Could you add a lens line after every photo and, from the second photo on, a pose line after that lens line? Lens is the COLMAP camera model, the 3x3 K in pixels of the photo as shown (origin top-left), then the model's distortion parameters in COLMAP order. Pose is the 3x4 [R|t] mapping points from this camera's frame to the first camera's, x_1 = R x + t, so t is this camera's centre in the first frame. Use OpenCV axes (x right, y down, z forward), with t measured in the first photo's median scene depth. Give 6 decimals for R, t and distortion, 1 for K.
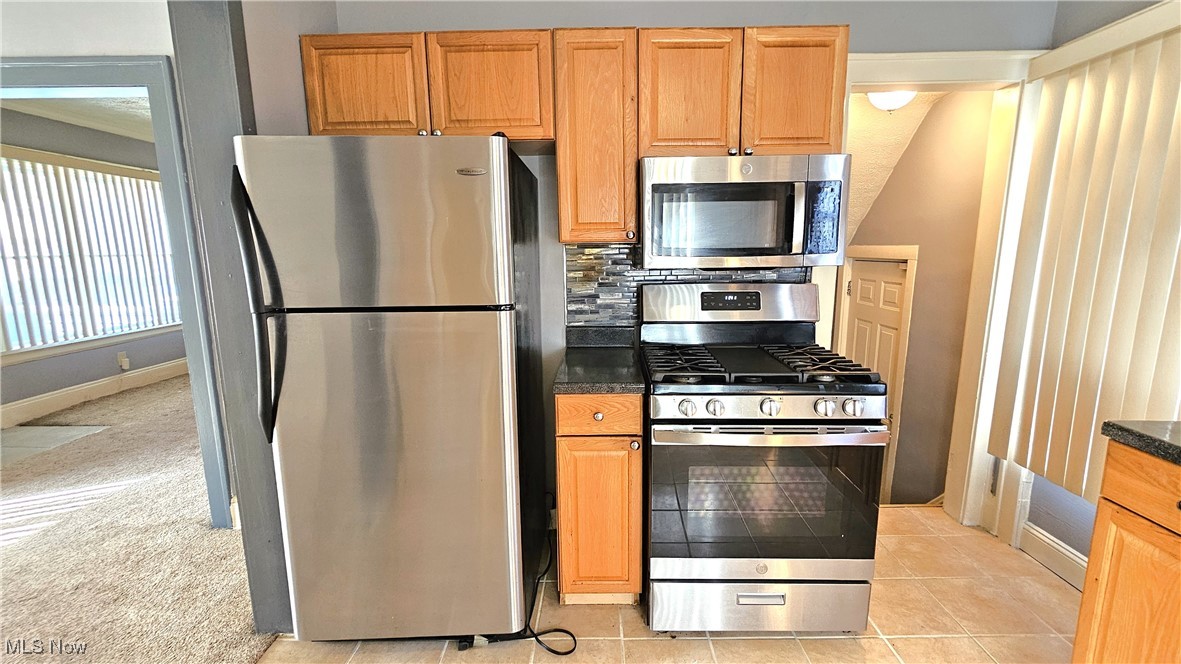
lens RADIAL K [[485.0, 0, 602.6], [0, 485.0, 332.5], [0, 0, 1]] dist [0.000780, 0.000203]
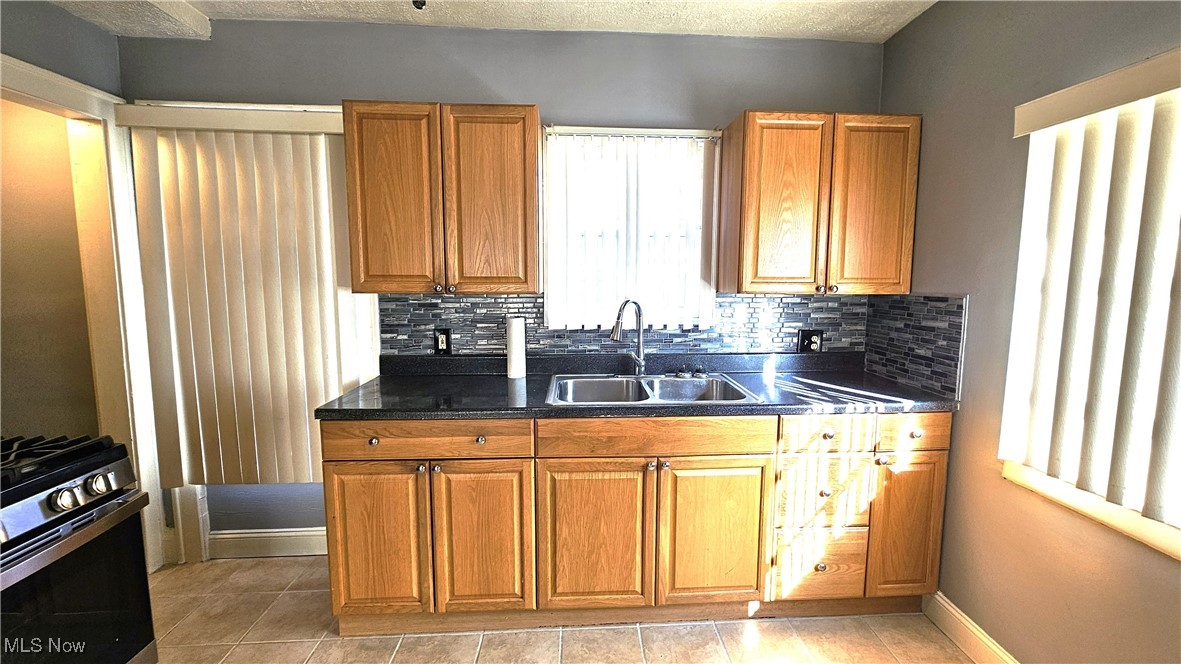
lens RADIAL K [[485.0, 0, 602.6], [0, 485.0, 332.5], [0, 0, 1]] dist [0.000780, 0.000203]
pose [[-0.066177, -0.110365, 0.991686, -0.286296], [0.161908, 0.979505, 0.119814, -0.051243], [-0.984584, 0.168491, -0.046952, 0.129263]]
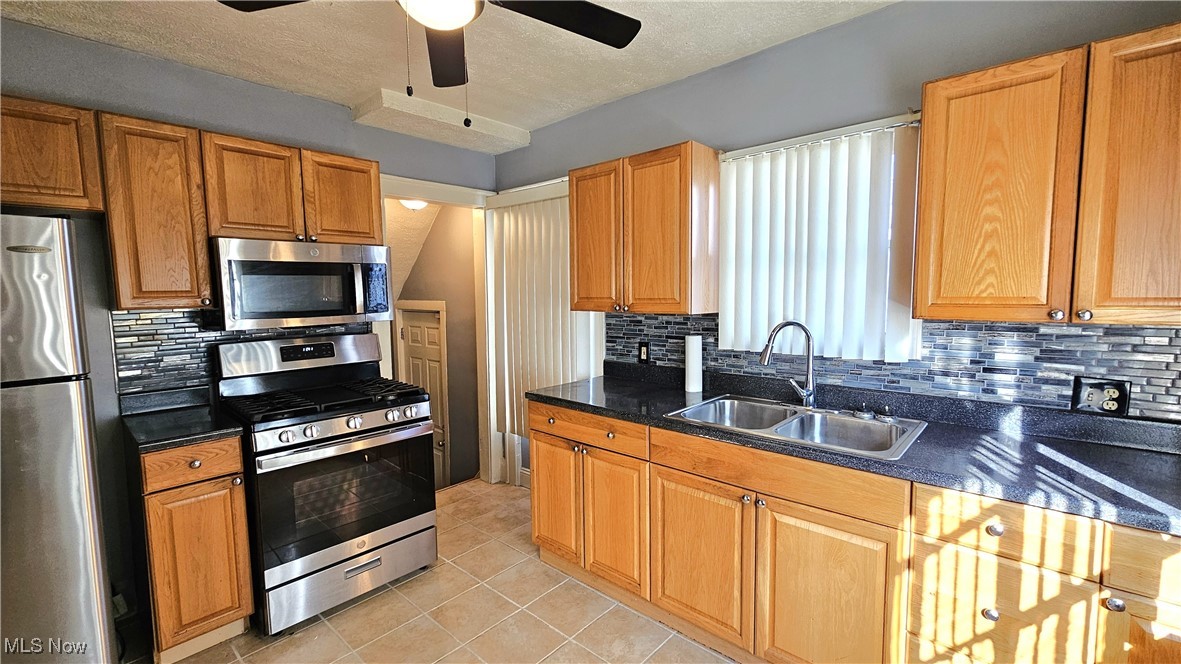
lens RADIAL K [[485.0, 0, 602.6], [0, 485.0, 332.5], [0, 0, 1]] dist [0.000780, 0.000203]
pose [[0.654697, -0.063211, 0.753244, -0.200298], [0.132348, 0.990690, -0.031896, 0.029256], [-0.744215, 0.120572, 0.656967, -0.434961]]
